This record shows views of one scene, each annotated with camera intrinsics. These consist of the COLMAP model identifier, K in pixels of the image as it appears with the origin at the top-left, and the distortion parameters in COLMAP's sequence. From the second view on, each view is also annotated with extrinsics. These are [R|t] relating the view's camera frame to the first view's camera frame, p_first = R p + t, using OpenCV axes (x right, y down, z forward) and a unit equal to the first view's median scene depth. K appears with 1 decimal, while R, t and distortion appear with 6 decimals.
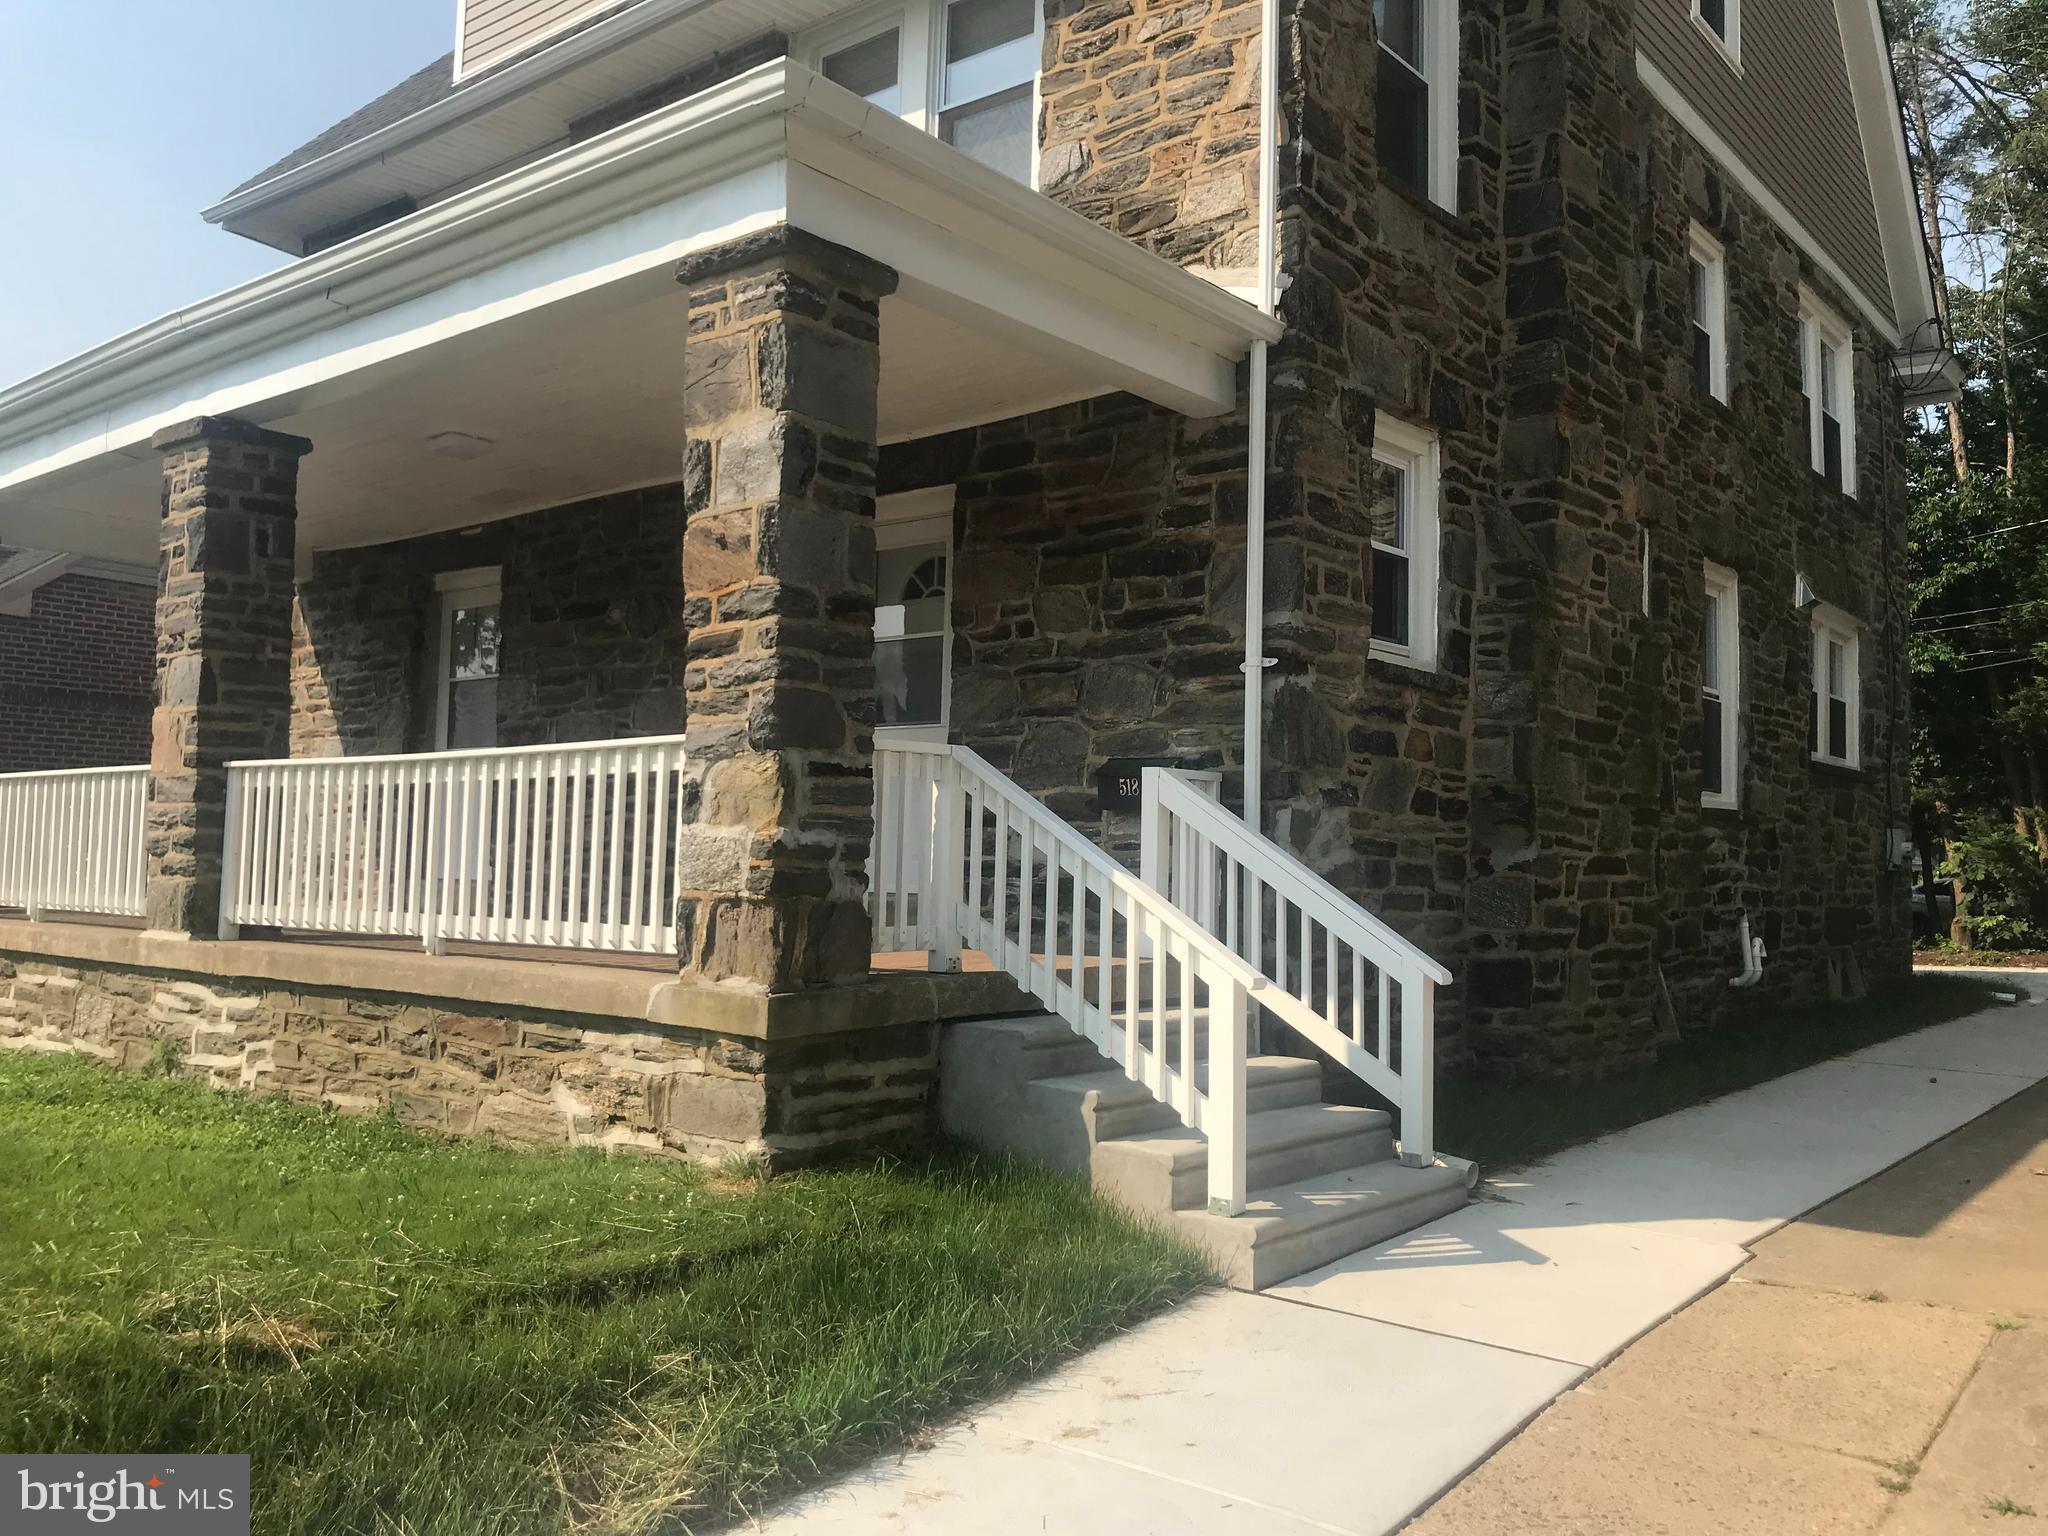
lens RADIAL K [[1632.2, 0, 997.9], [0, 1632.2, 762.1], [0, 0, 1]] dist [0.061936, -0.088155]
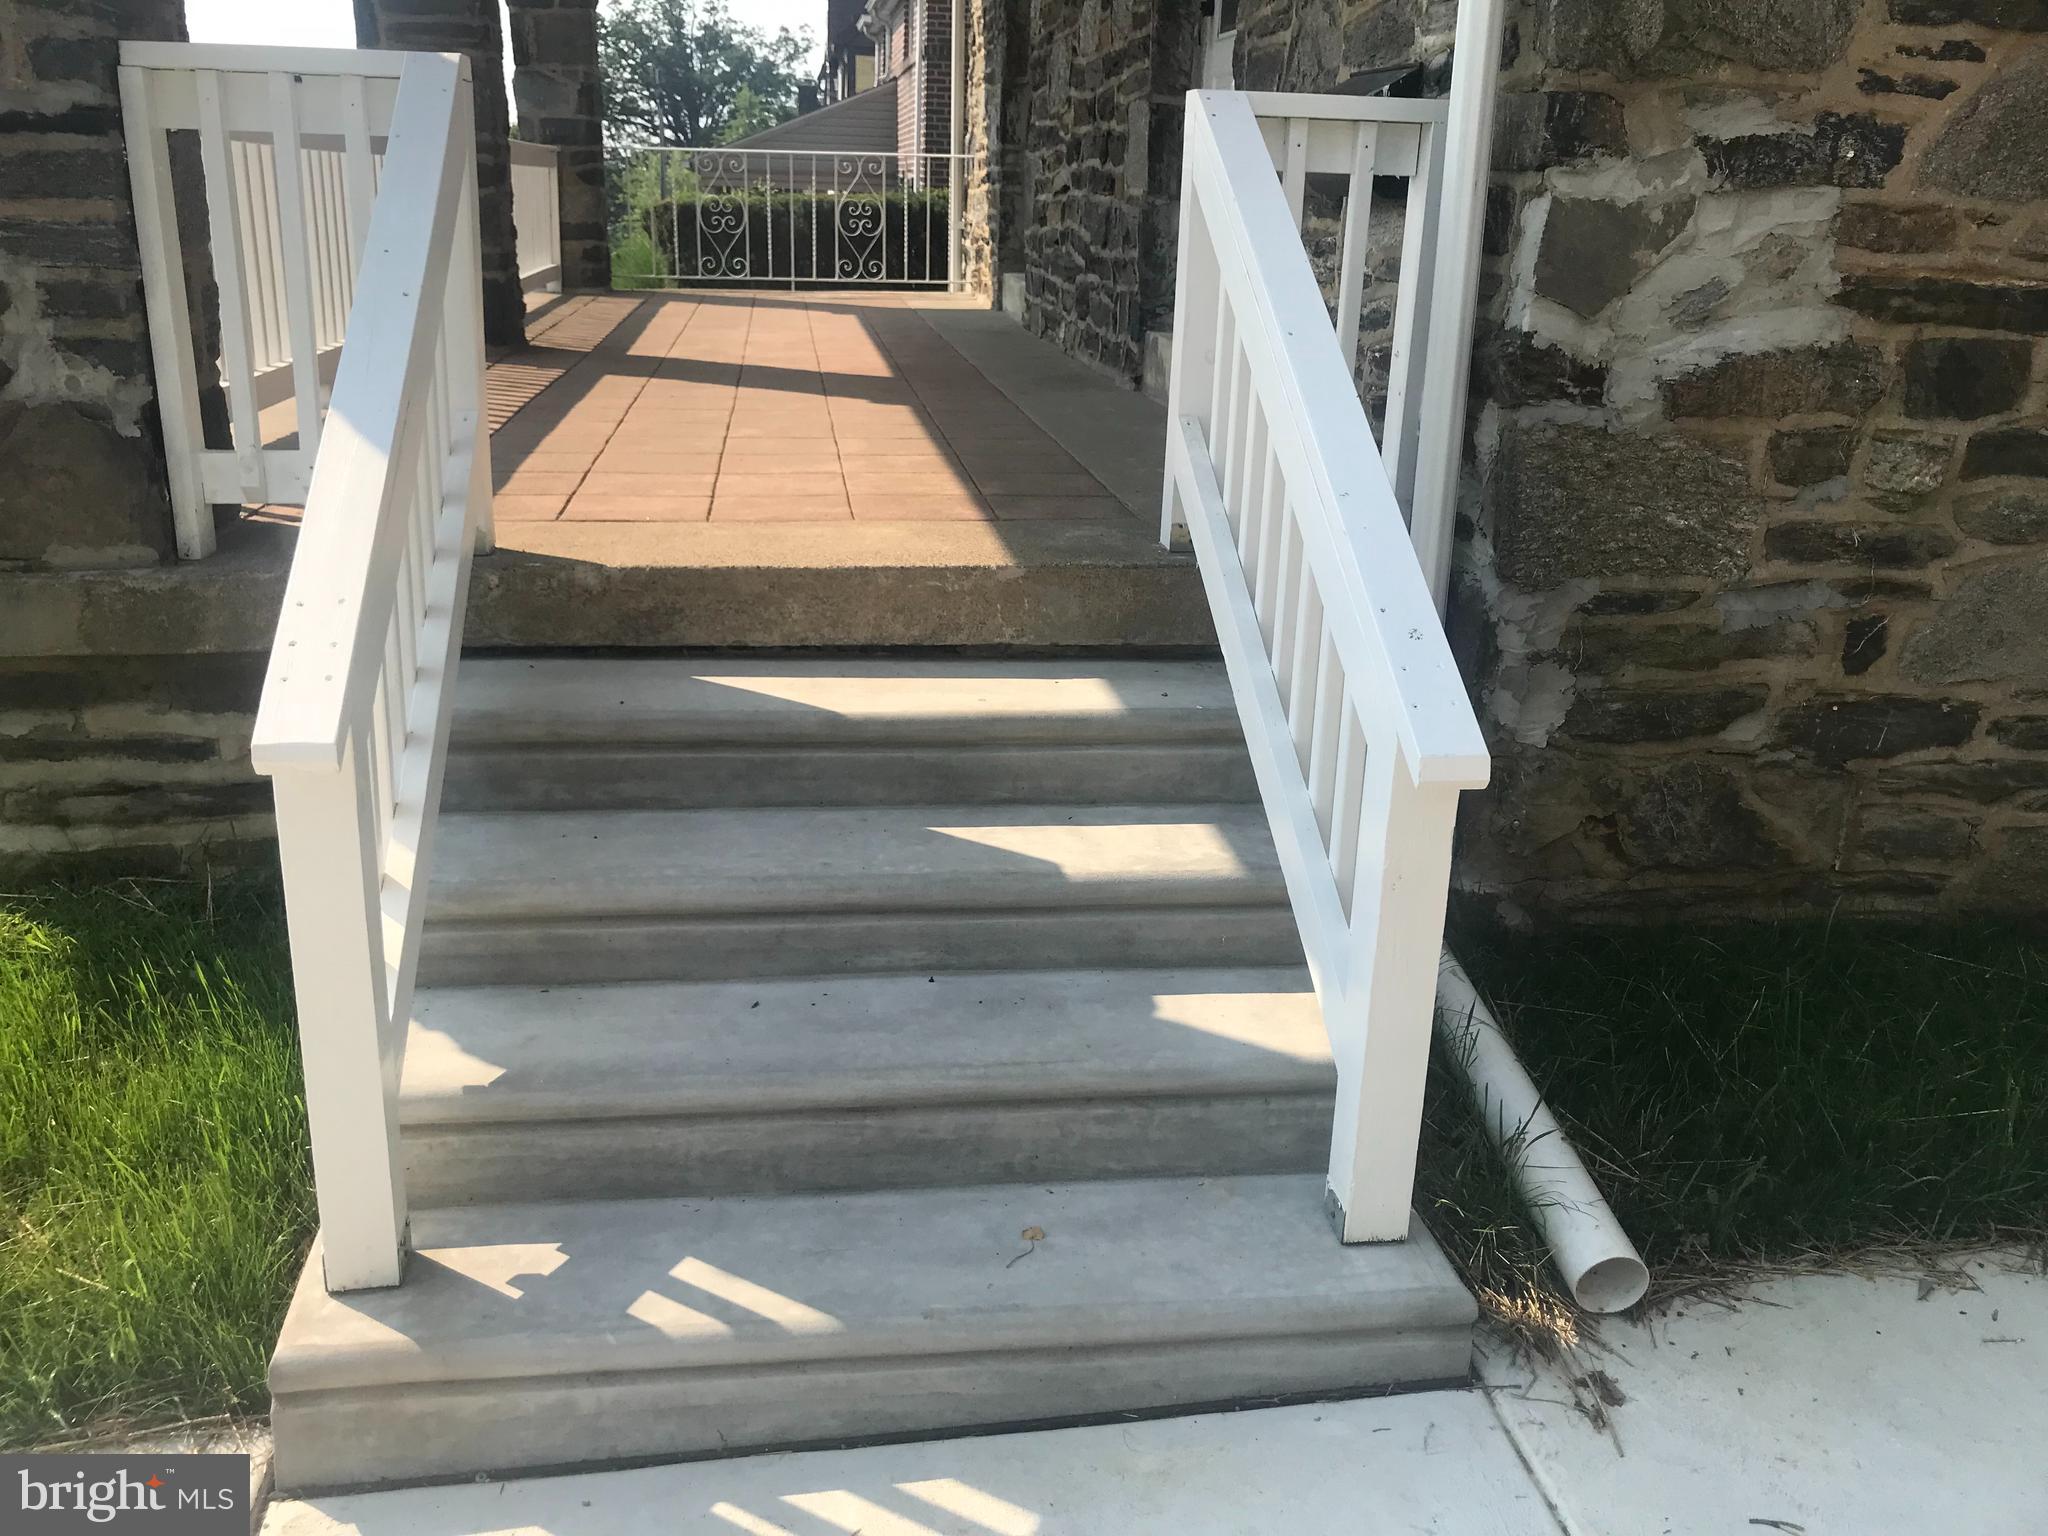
lens RADIAL K [[1700.2, 0, 1024.0], [0, 1700.2, 768.0], [0, 0, 1]] dist [0.007258, 0.001794]
pose [[0.744156, 0.215136, -0.632415, 0.304400], [0.026146, 0.936614, 0.349385, 0.009850], [0.667494, -0.276532, 0.691362, 0.513166]]
